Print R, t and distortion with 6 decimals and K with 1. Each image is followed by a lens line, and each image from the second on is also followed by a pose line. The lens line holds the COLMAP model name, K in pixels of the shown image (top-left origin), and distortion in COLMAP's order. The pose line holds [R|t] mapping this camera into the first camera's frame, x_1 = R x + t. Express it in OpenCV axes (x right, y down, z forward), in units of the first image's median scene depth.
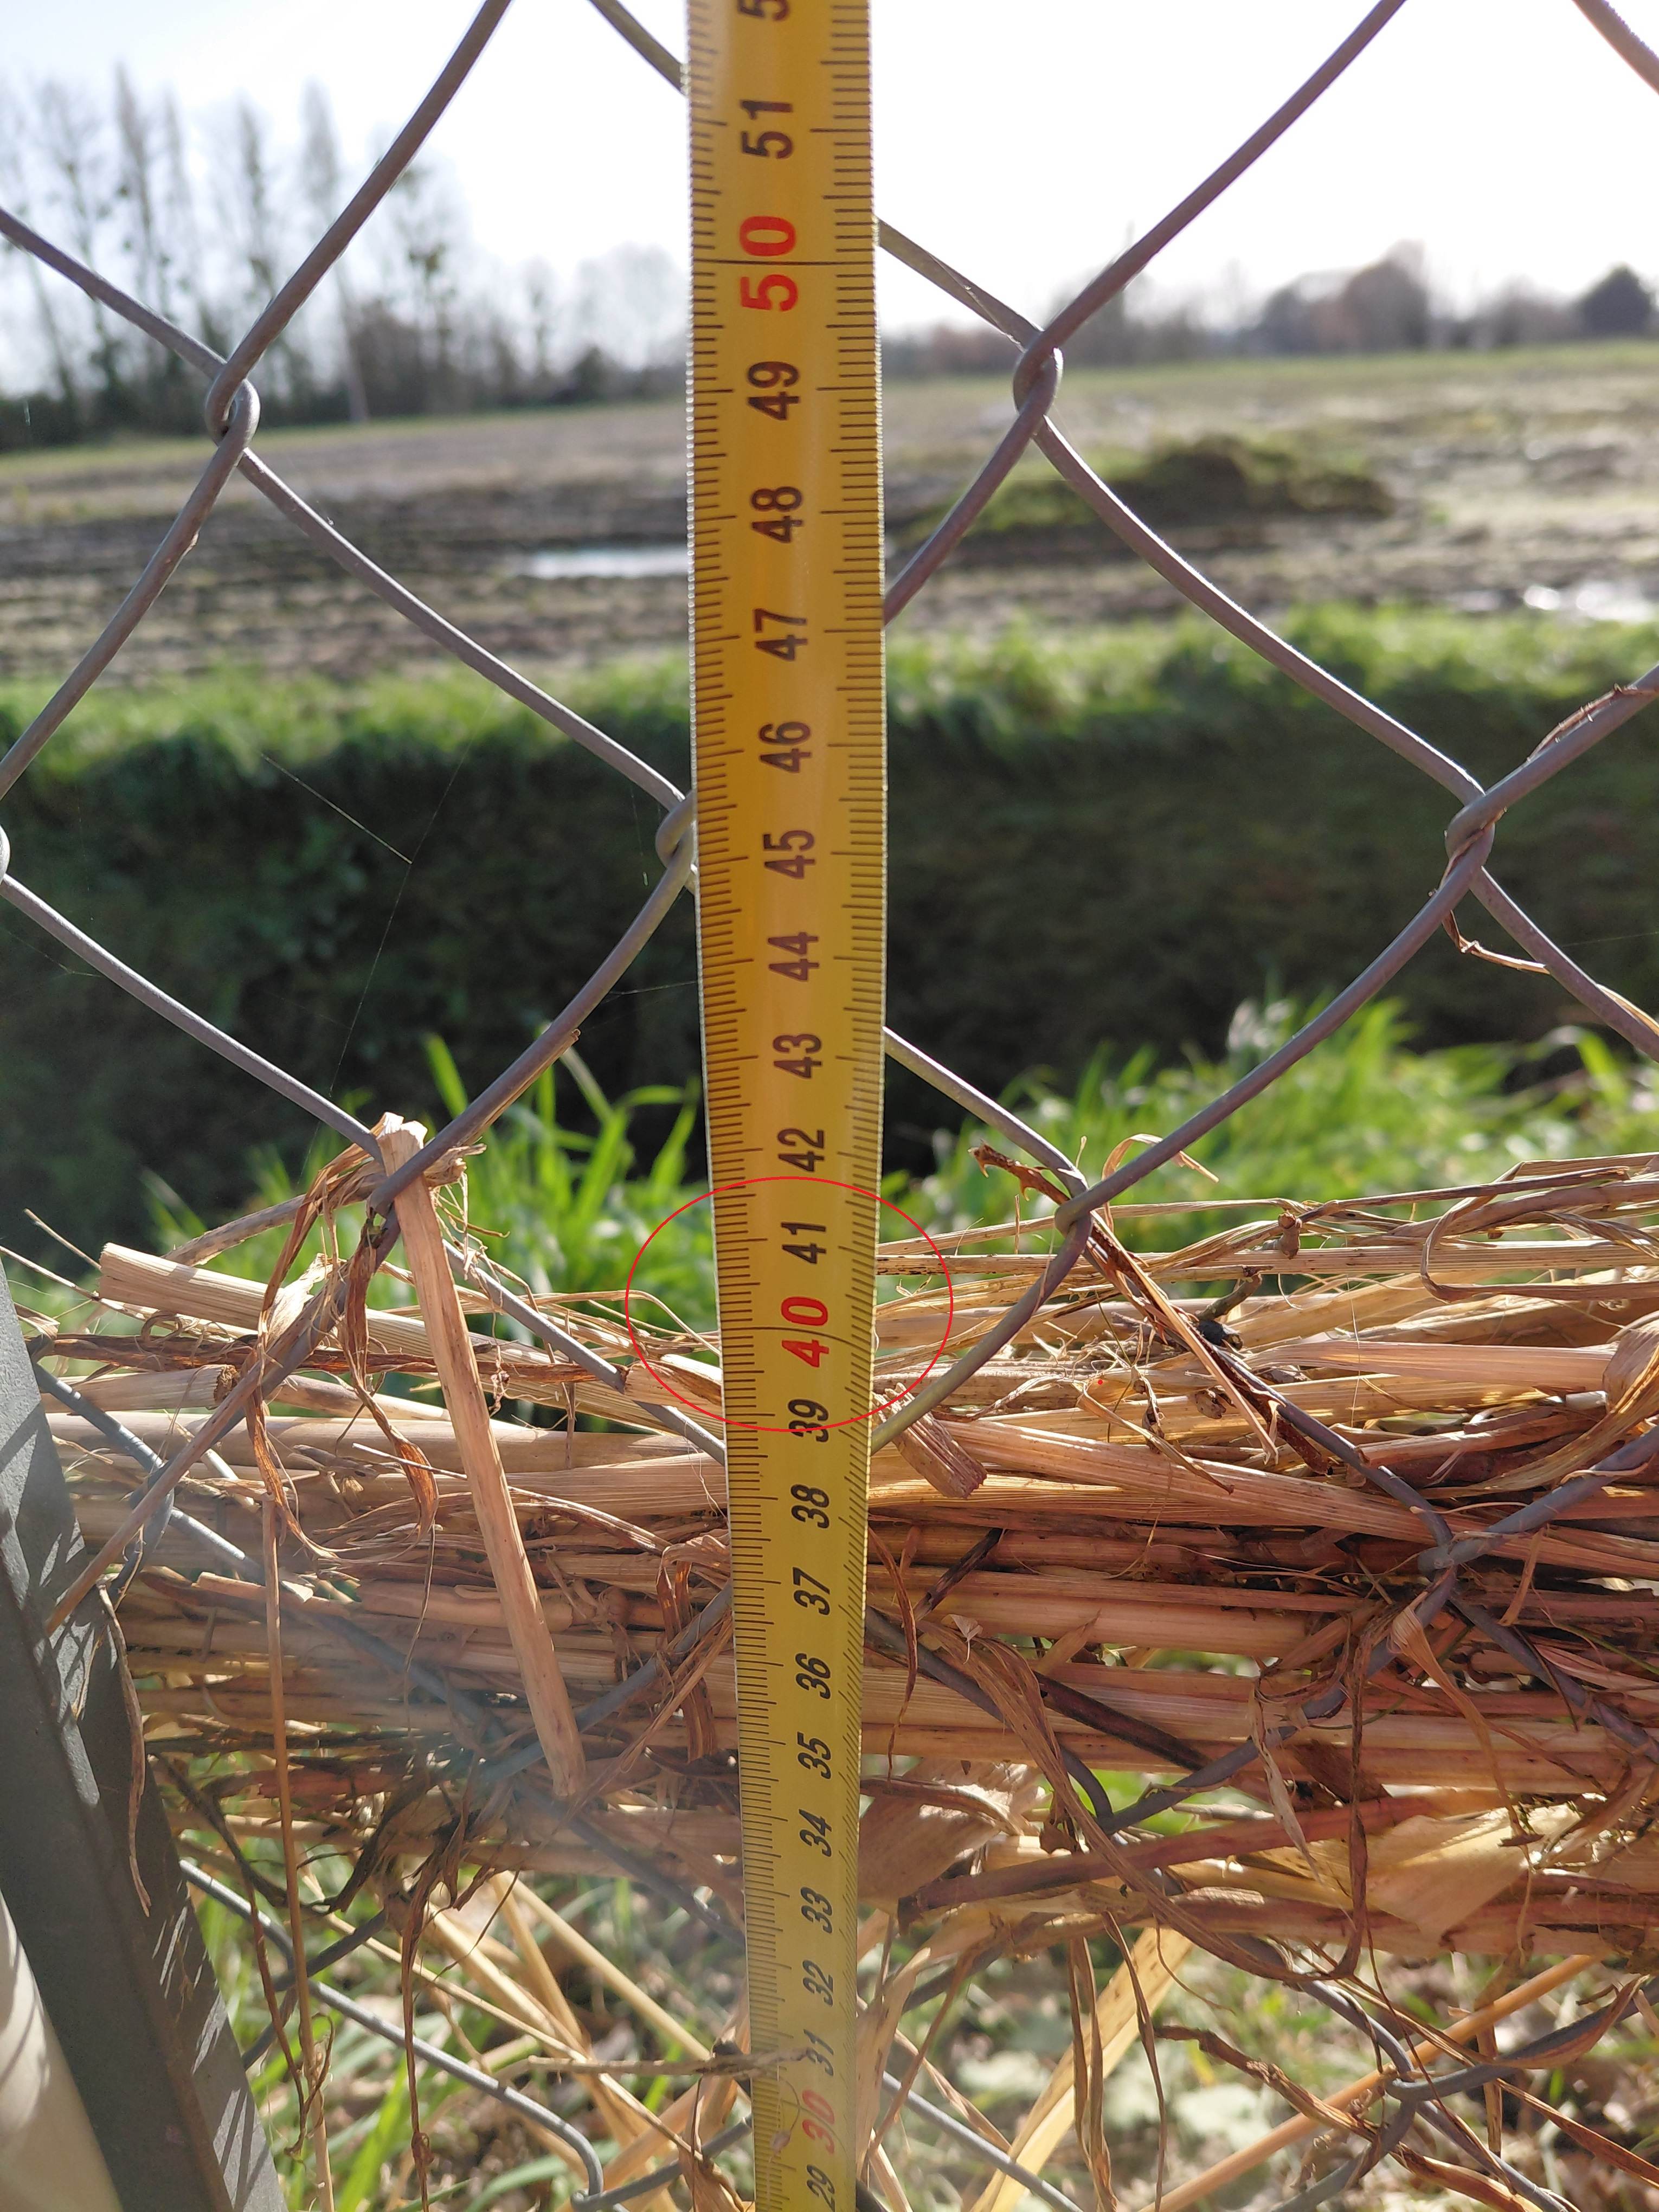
lens RADIAL K [[1723.6, 0, 829.5], [0, 1723.6, 1106.0], [0, 0, 1]] dist [-0.002470, -0.001013]
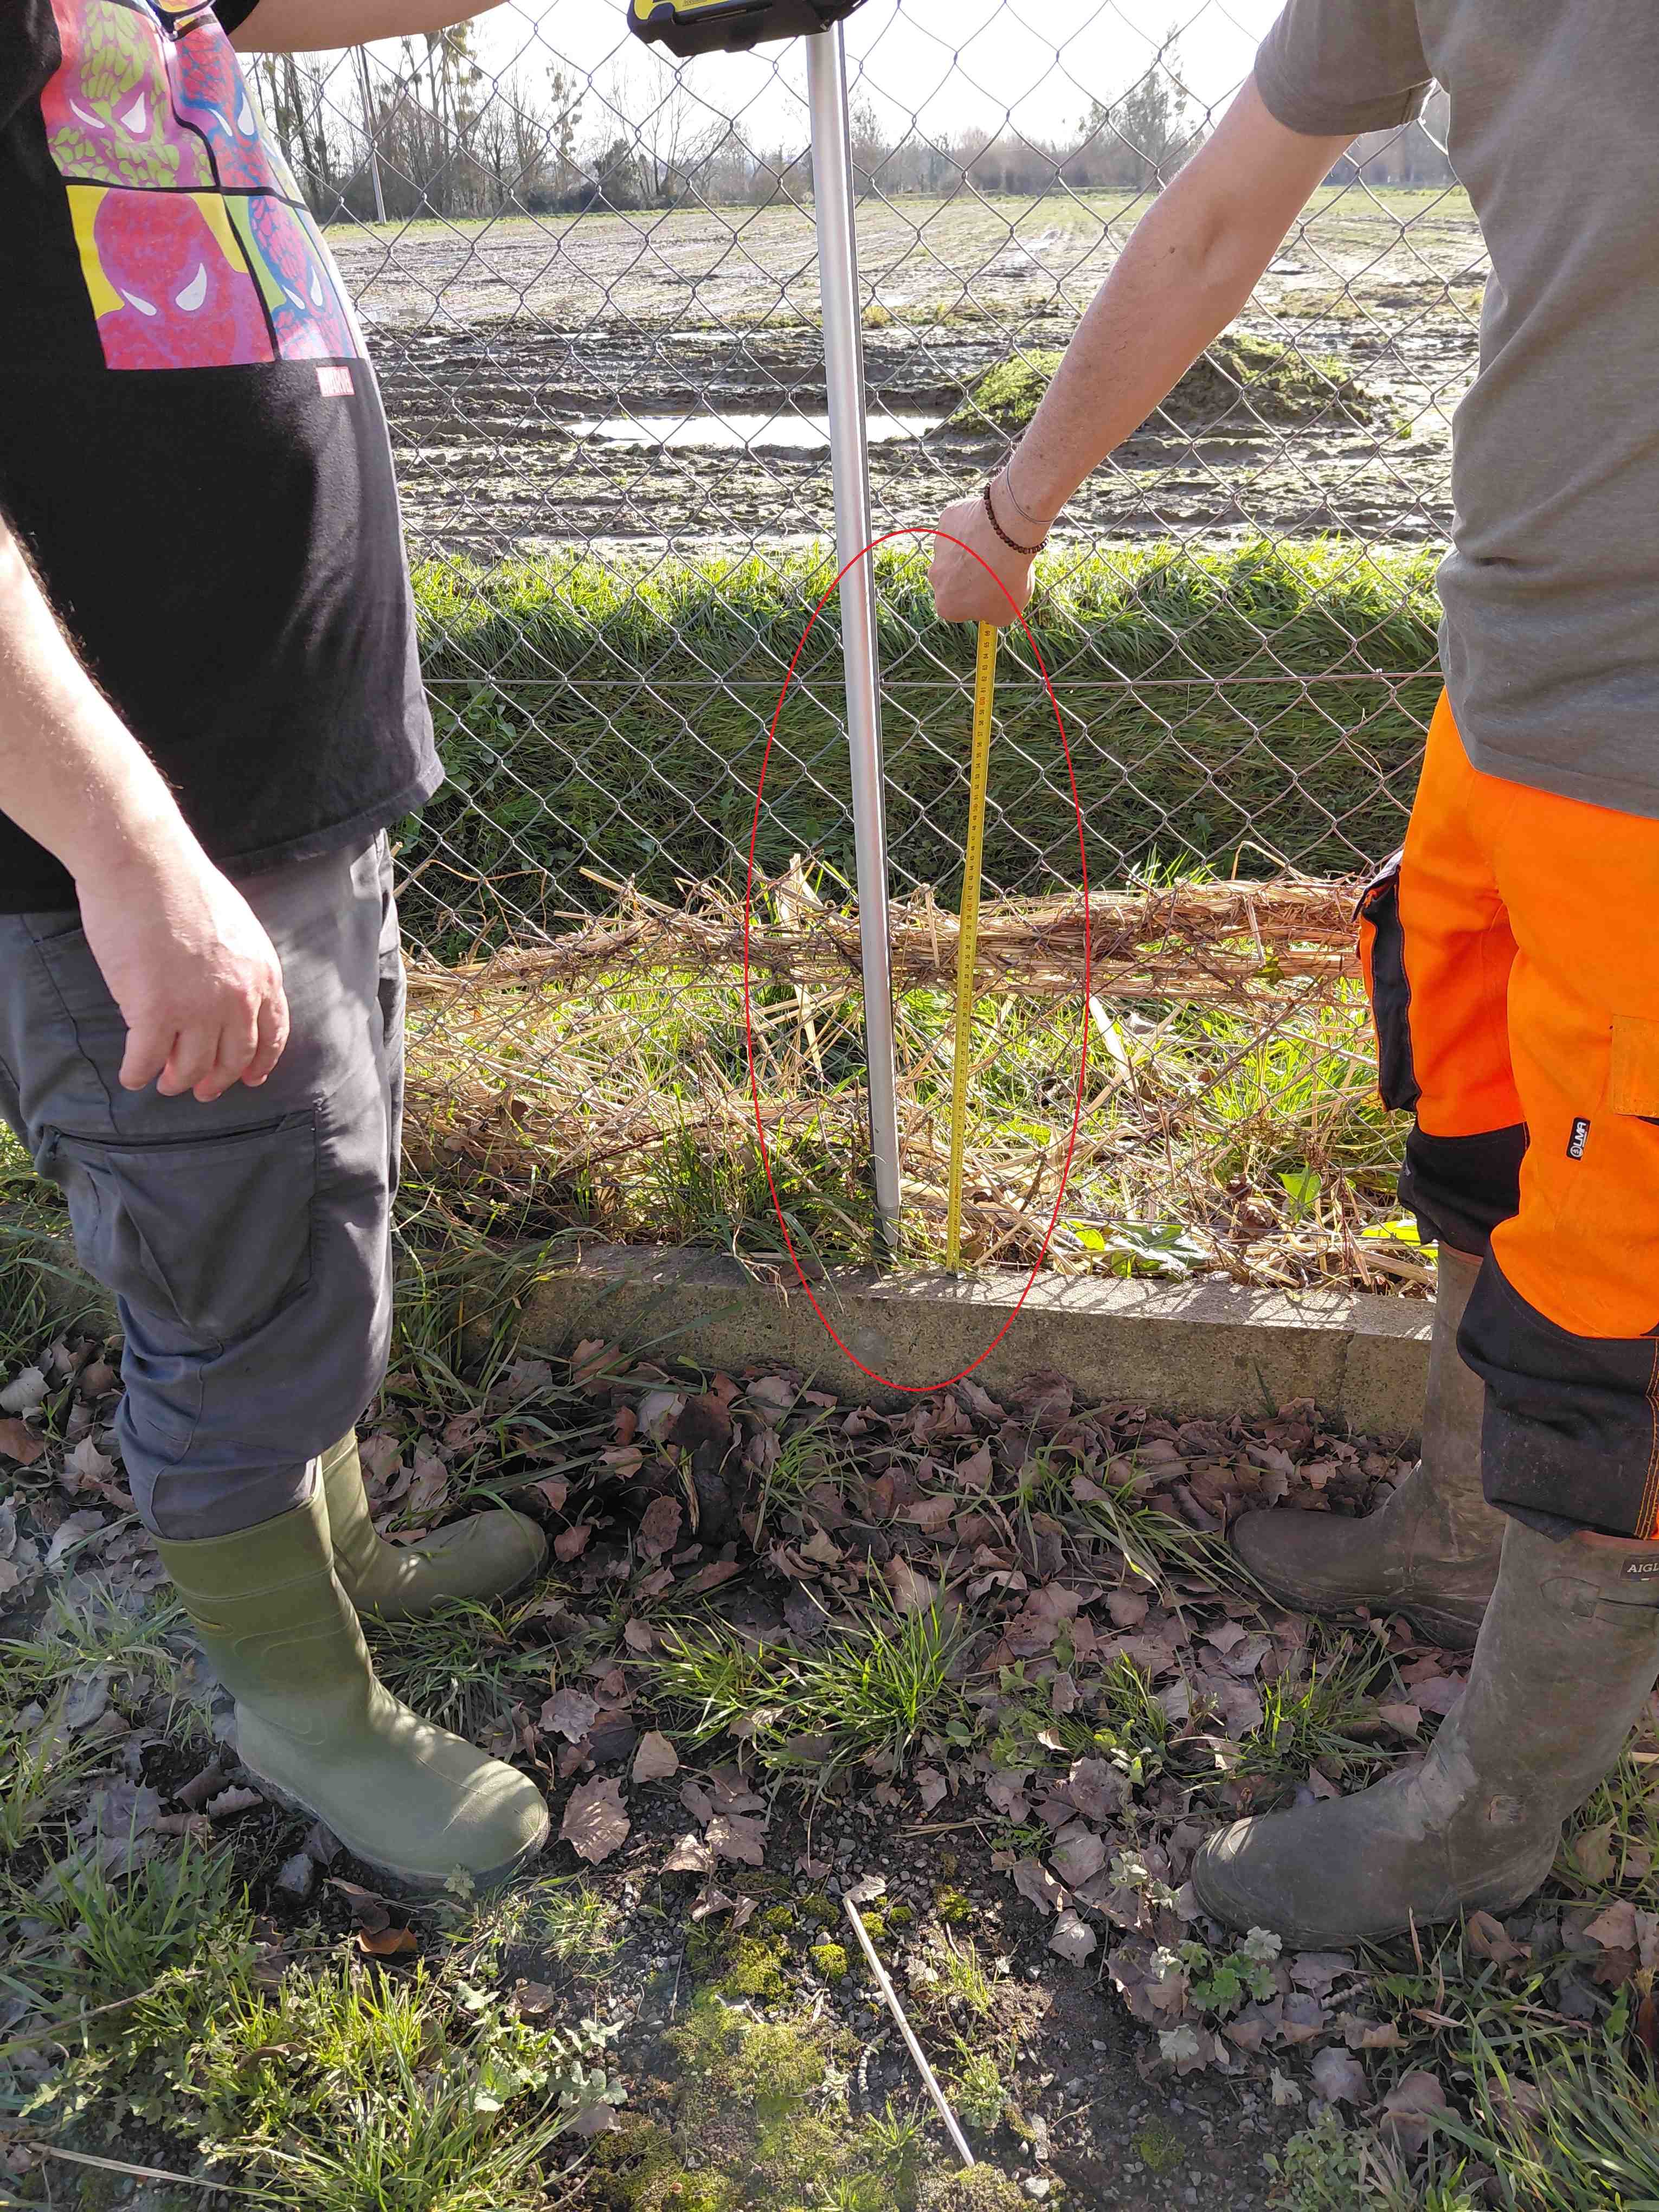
lens RADIAL K [[1723.6, 0, 829.5], [0, 1723.6, 1106.0], [0, 0, 1]] dist [-0.002470, -0.001013]
pose [[0.999605, 0.028109, 0.000667, -0.020334], [-0.028030, 0.994382, 0.102075, 0.006778], [0.002206, -0.102054, 0.994776, -0.225432]]
